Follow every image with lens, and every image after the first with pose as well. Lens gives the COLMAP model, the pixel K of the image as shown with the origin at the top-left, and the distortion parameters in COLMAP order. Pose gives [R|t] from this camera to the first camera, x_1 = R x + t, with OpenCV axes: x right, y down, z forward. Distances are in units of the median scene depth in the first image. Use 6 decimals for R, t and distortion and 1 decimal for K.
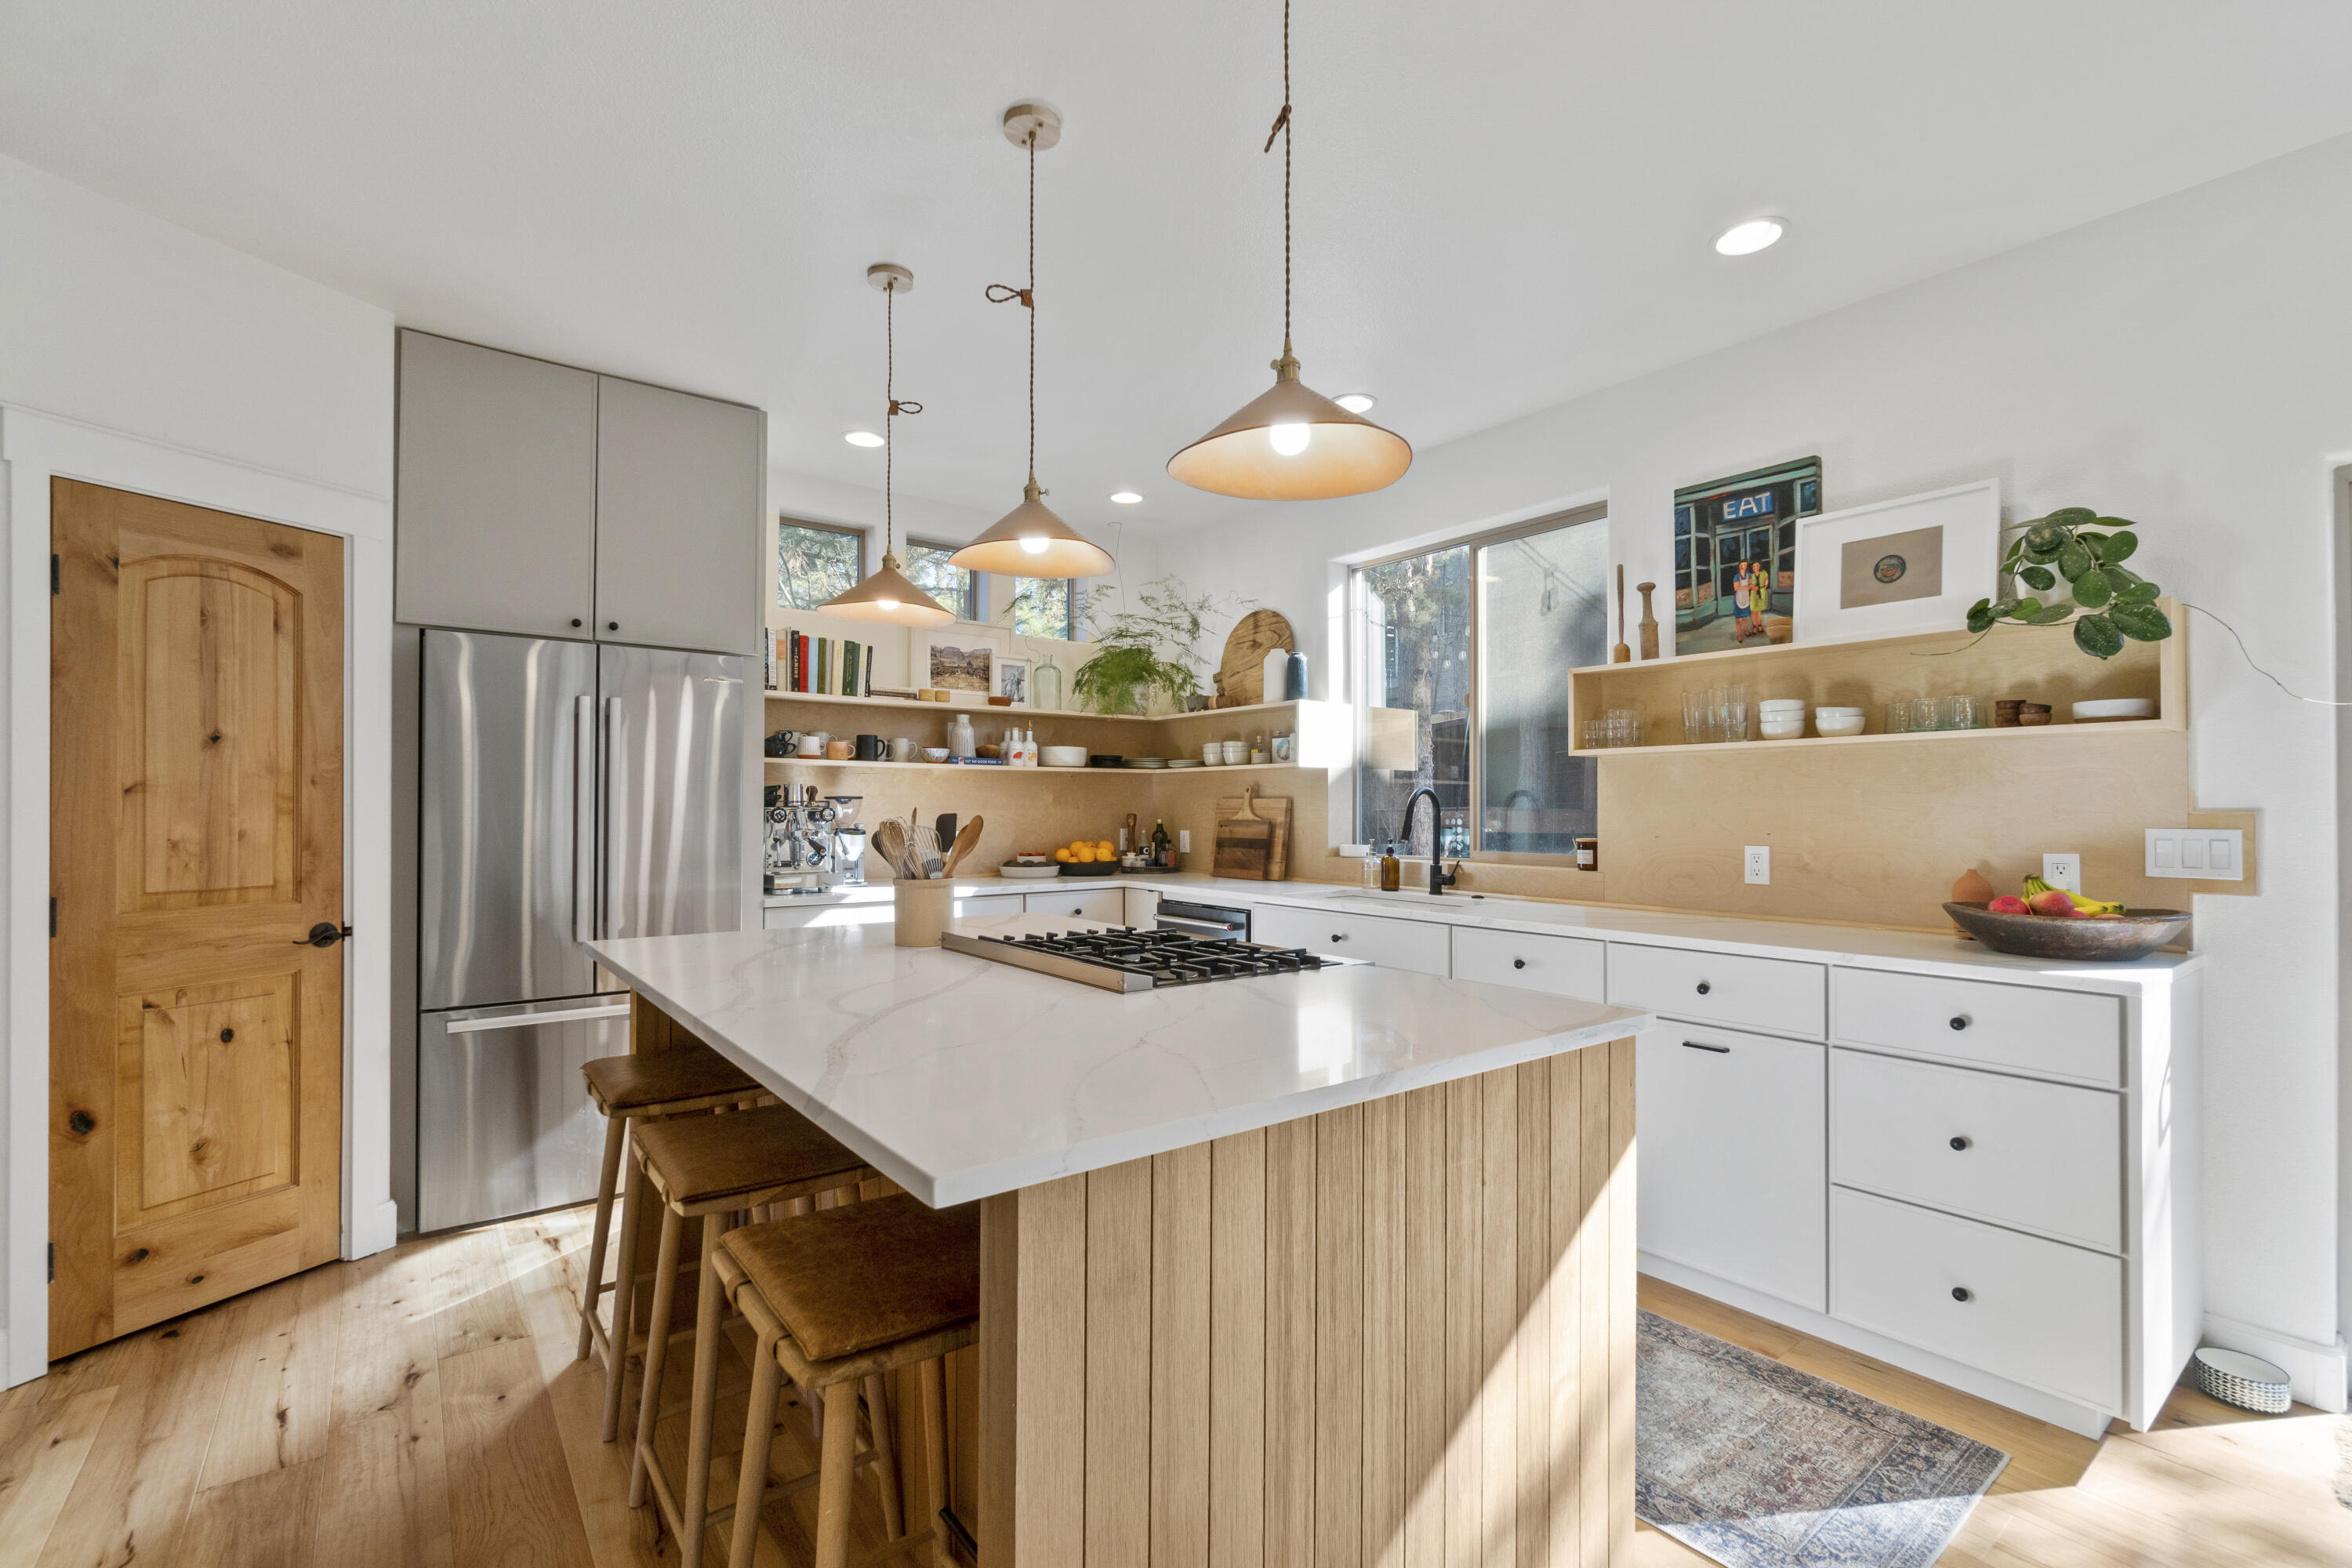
lens RADIAL K [[1019.8, 0, 1182.7], [0, 1019.8, 803.4], [0, 0, 1]] dist [-0.001910, -0.000246]
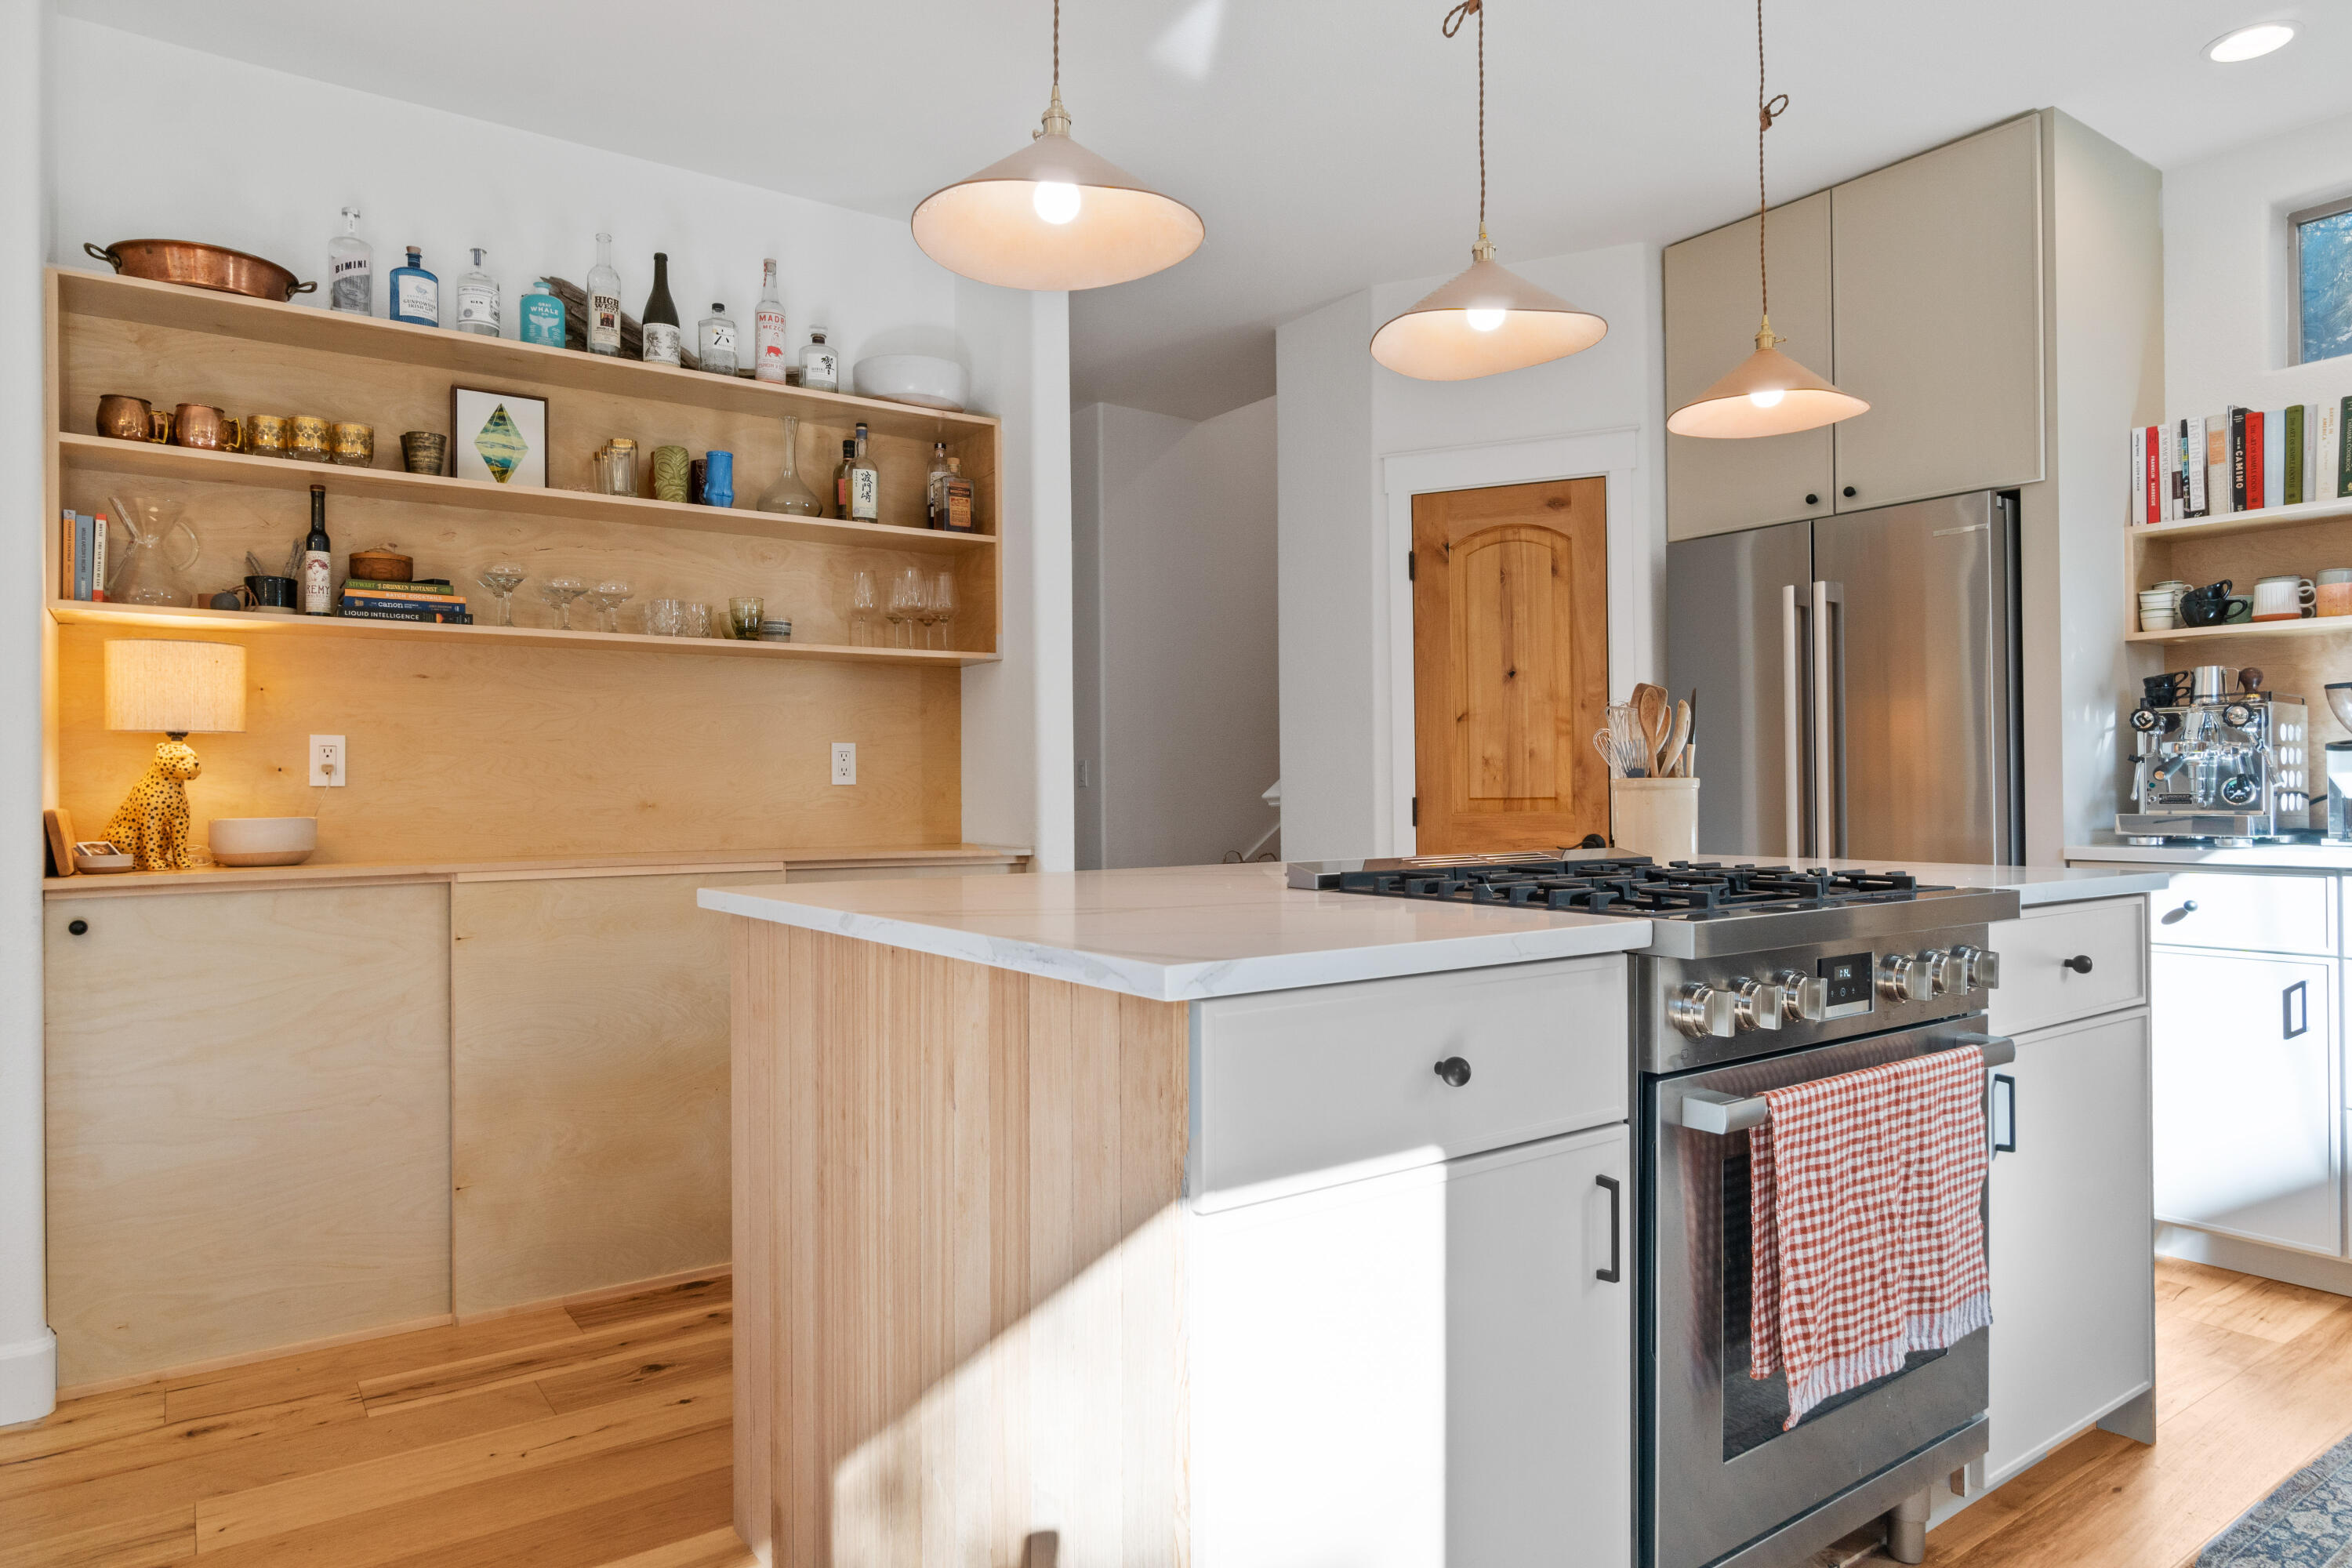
lens RADIAL K [[1404.3, 0, 1199.1], [0, 1404.3, 788.6], [0, 0, 1]] dist [-0.002559, 0.001209]
pose [[-0.029191, -0.007925, -0.999542, 0.582082], [0.011441, 0.999900, -0.008262, 0.065957], [0.999508, -0.011677, -0.029097, 0.539479]]
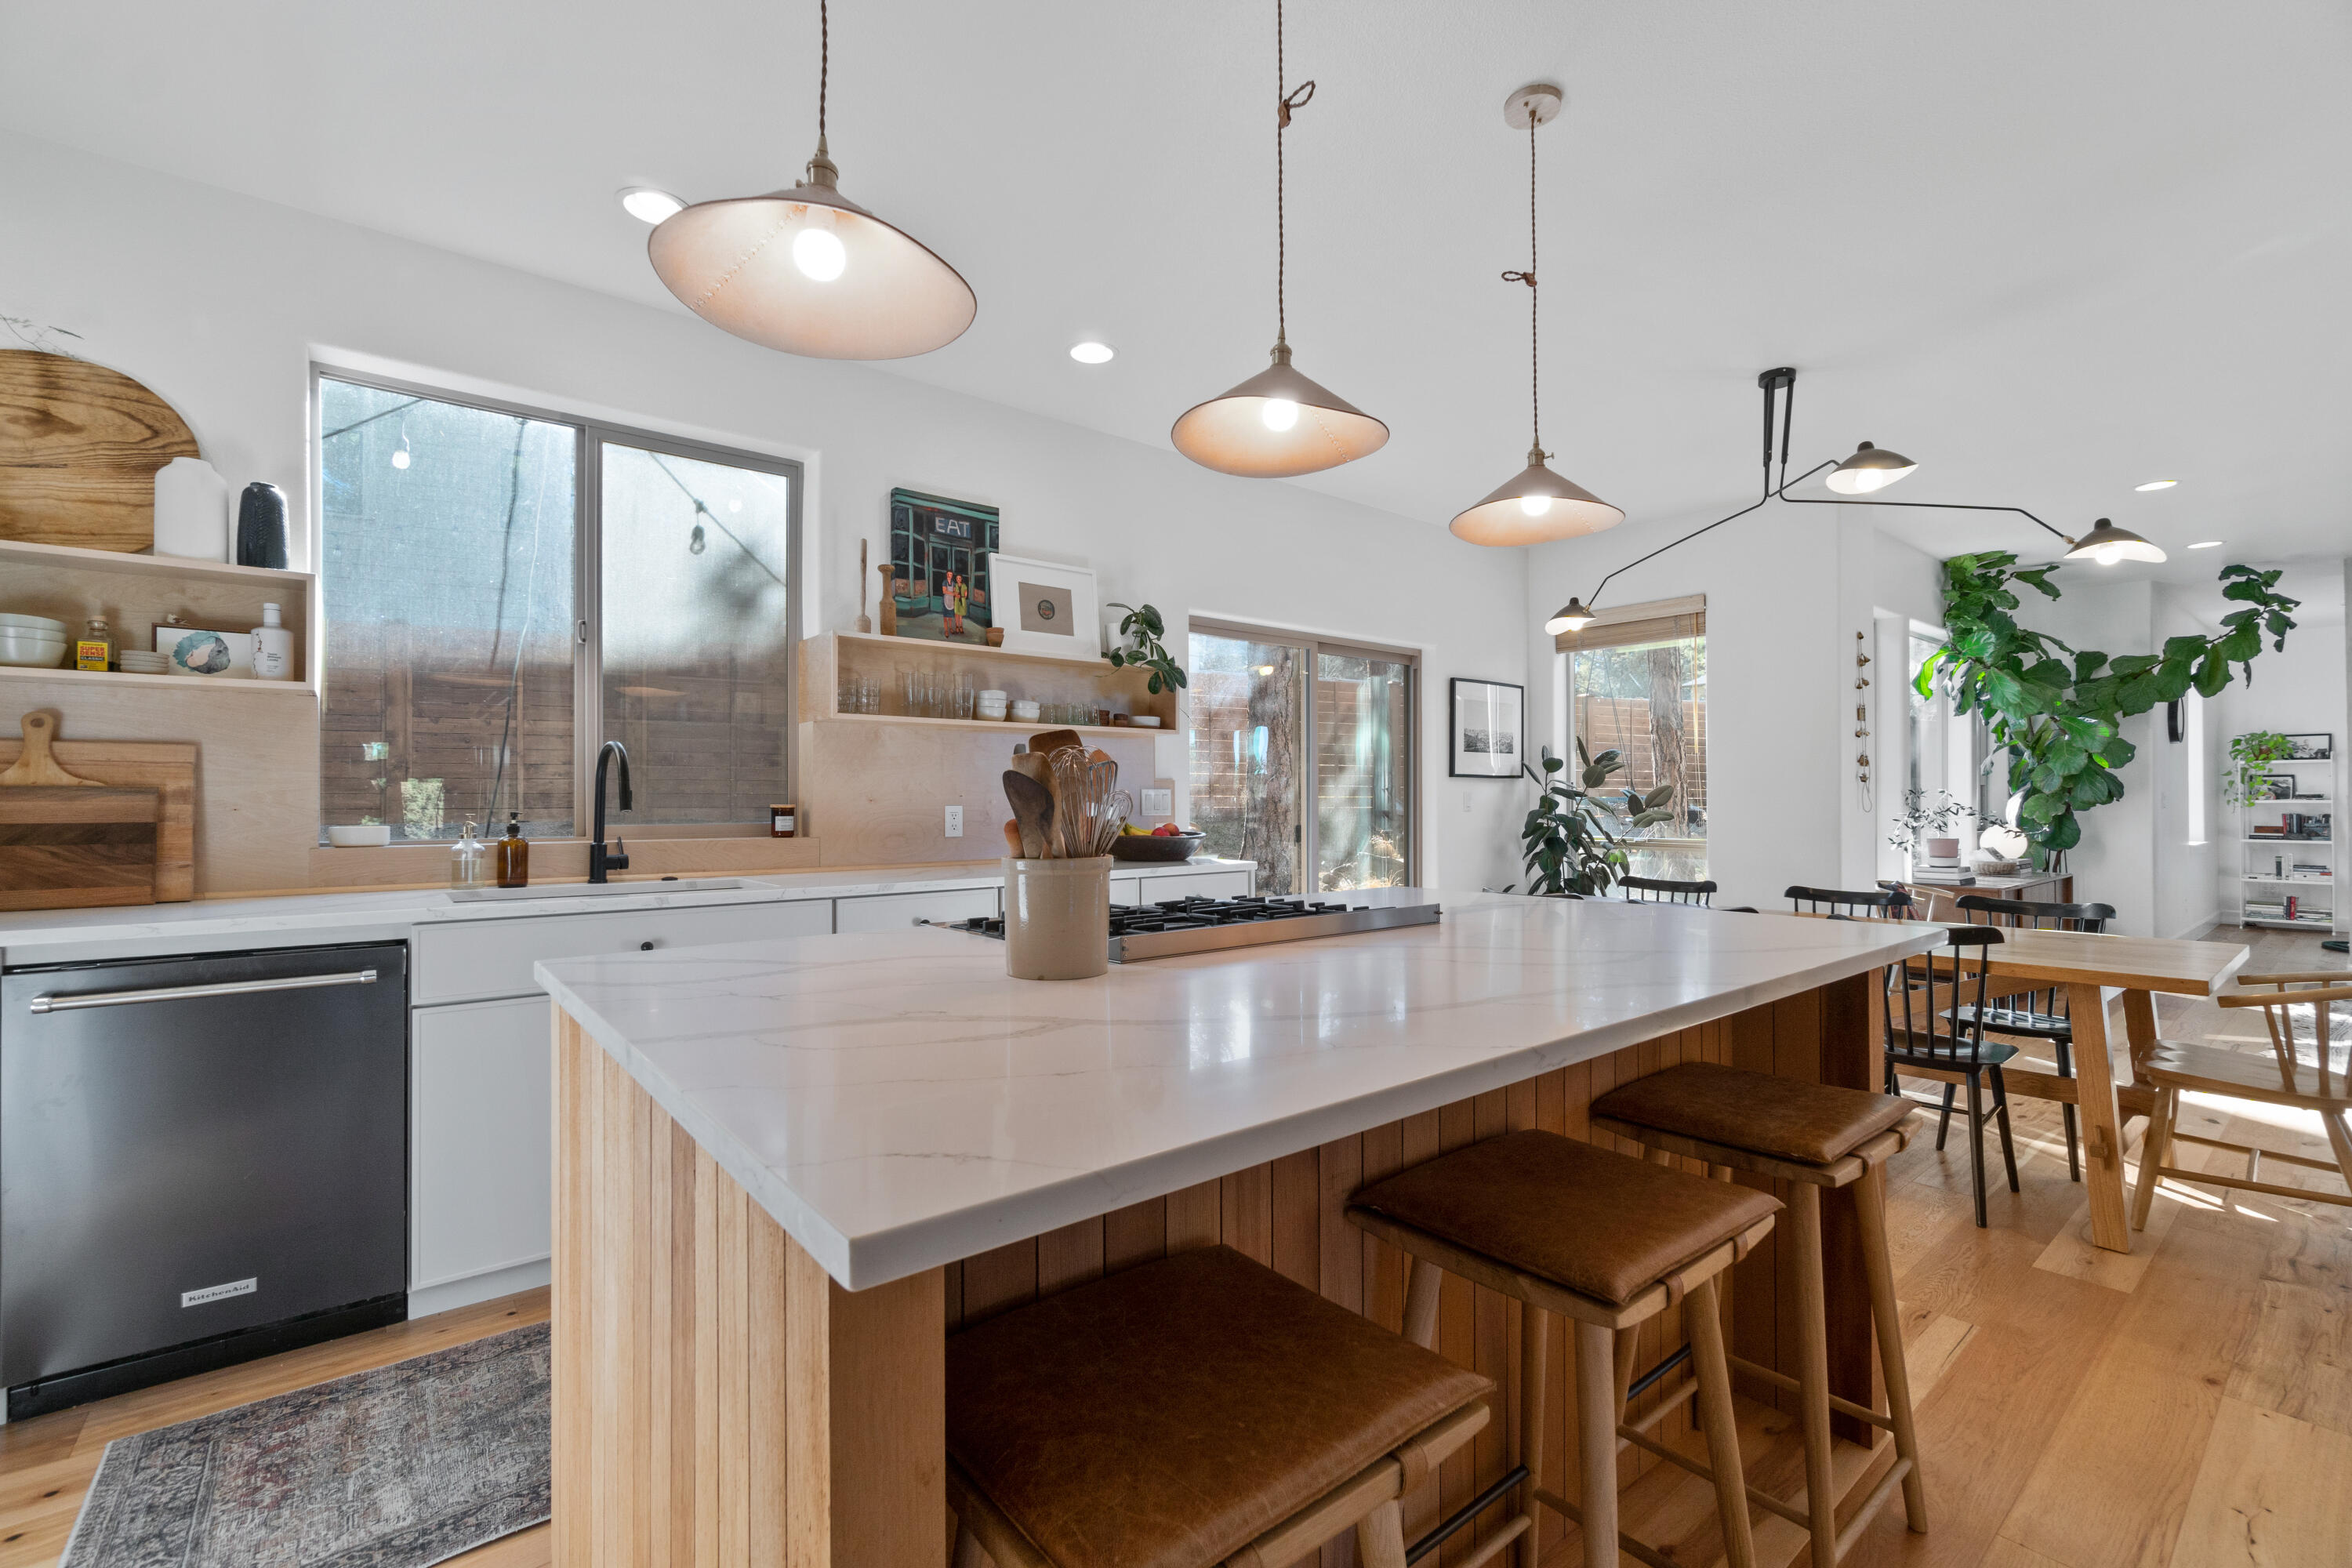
lens RADIAL K [[1016.0, 0, 1182.1], [0, 1016.0, 792.5], [0, 0, 1]] dist [-0.001292, 0.000396]
pose [[-0.026422, 0.003328, 0.999645, -0.640898], [-0.005323, 0.999980, -0.003470, 0.027970], [-0.999637, -0.005413, -0.026404, 0.724027]]
